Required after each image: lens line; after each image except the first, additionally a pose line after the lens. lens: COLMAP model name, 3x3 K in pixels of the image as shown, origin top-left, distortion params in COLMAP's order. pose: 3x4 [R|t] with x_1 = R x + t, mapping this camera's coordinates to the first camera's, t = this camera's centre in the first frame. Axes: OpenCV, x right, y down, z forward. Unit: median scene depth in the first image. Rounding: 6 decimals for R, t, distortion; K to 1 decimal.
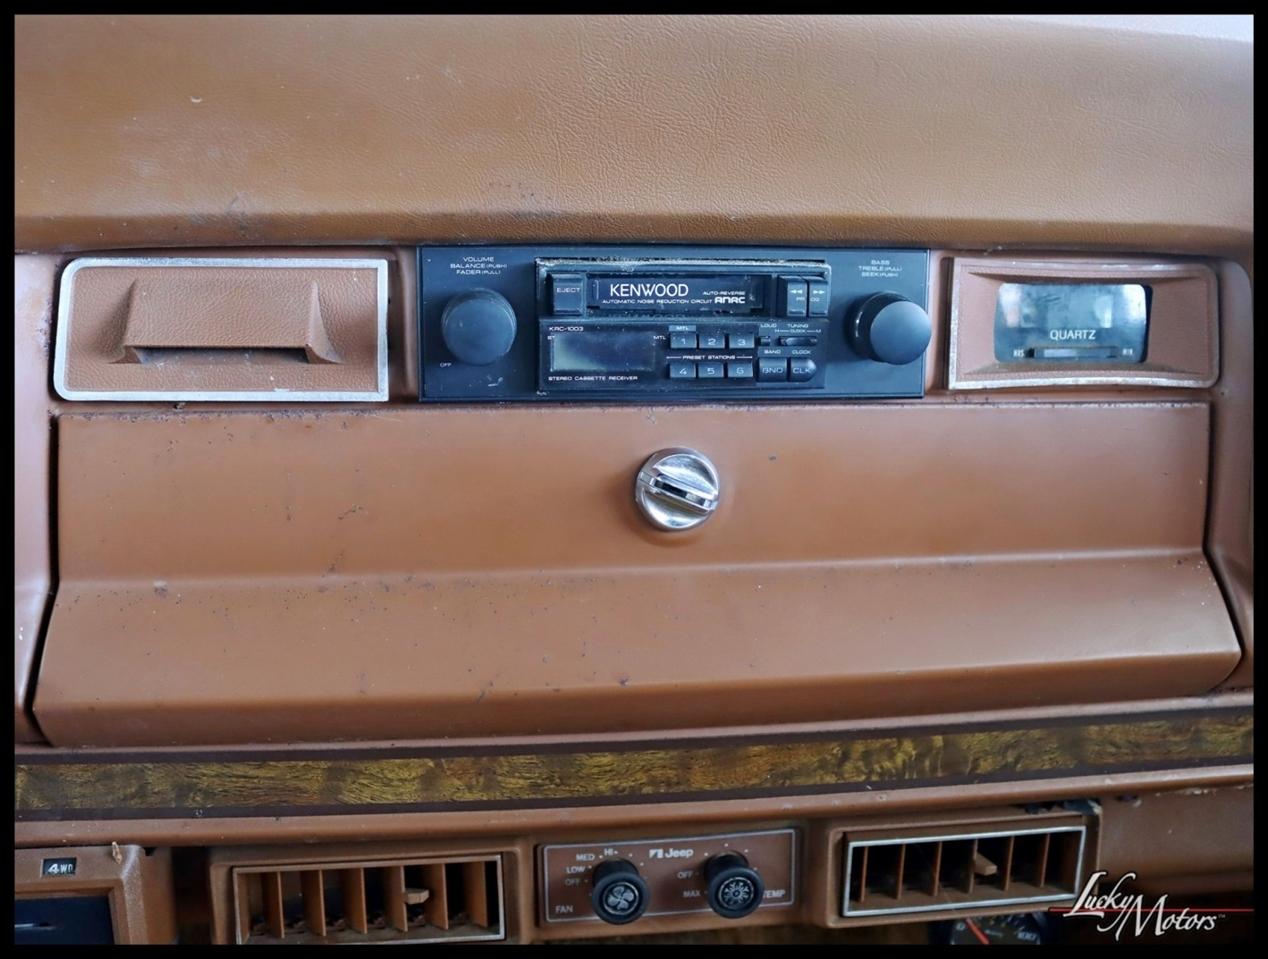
lens RADIAL K [[1148.5, 0, 615.0], [0, 1148.5, 481.7], [0, 0, 1]] dist [-0.164925, 0.130788]
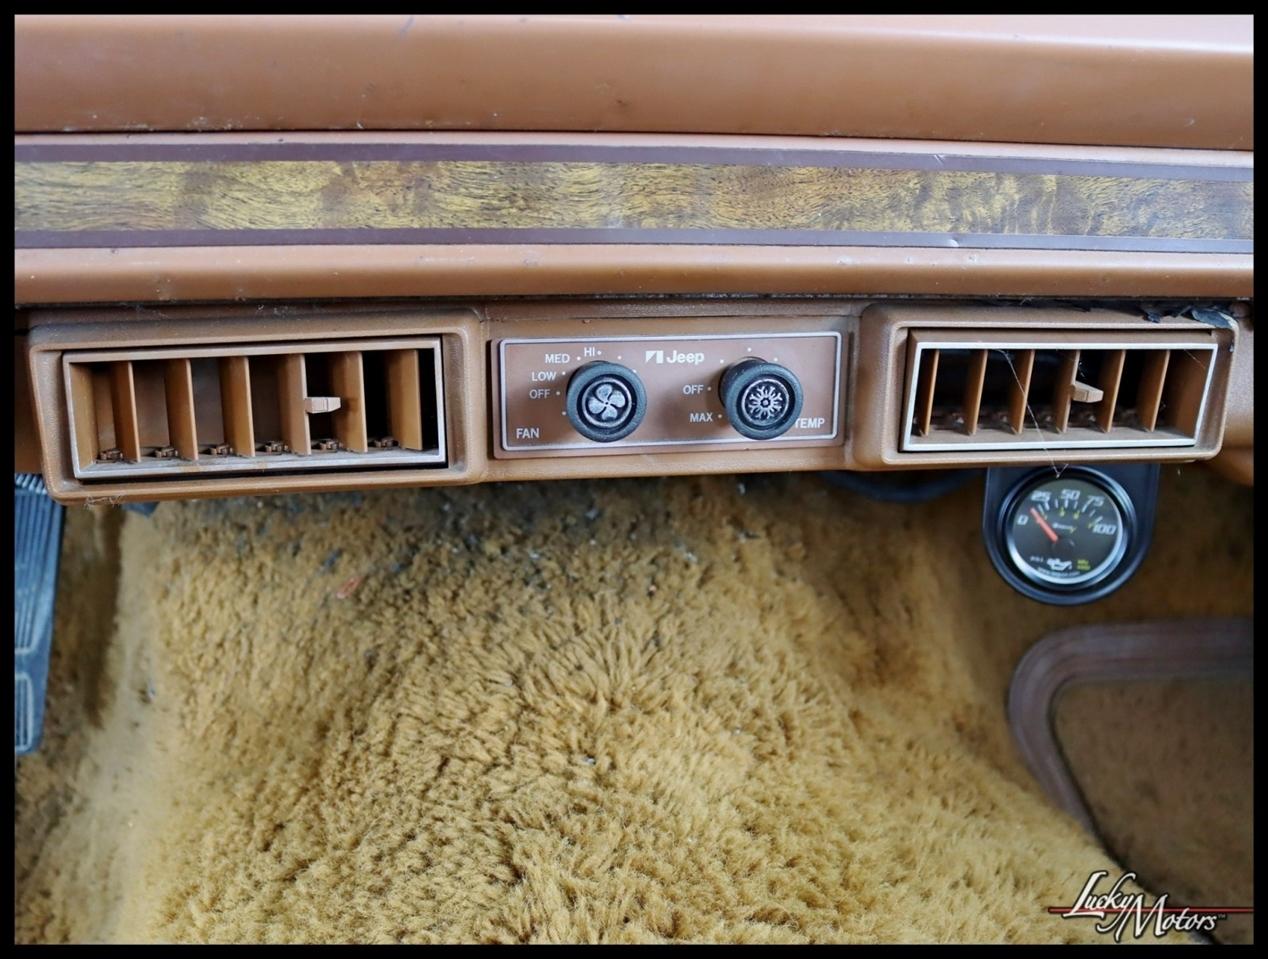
lens RADIAL K [[1148.5, 0, 615.0], [0, 1148.5, 481.7], [0, 0, 1]] dist [-0.164925, 0.130788]
pose [[0.999172, 0.005351, 0.040323, -0.020430], [-0.012362, 0.984368, 0.175687, 0.310206], [-0.038752, -0.176040, 0.983620, 0.286600]]
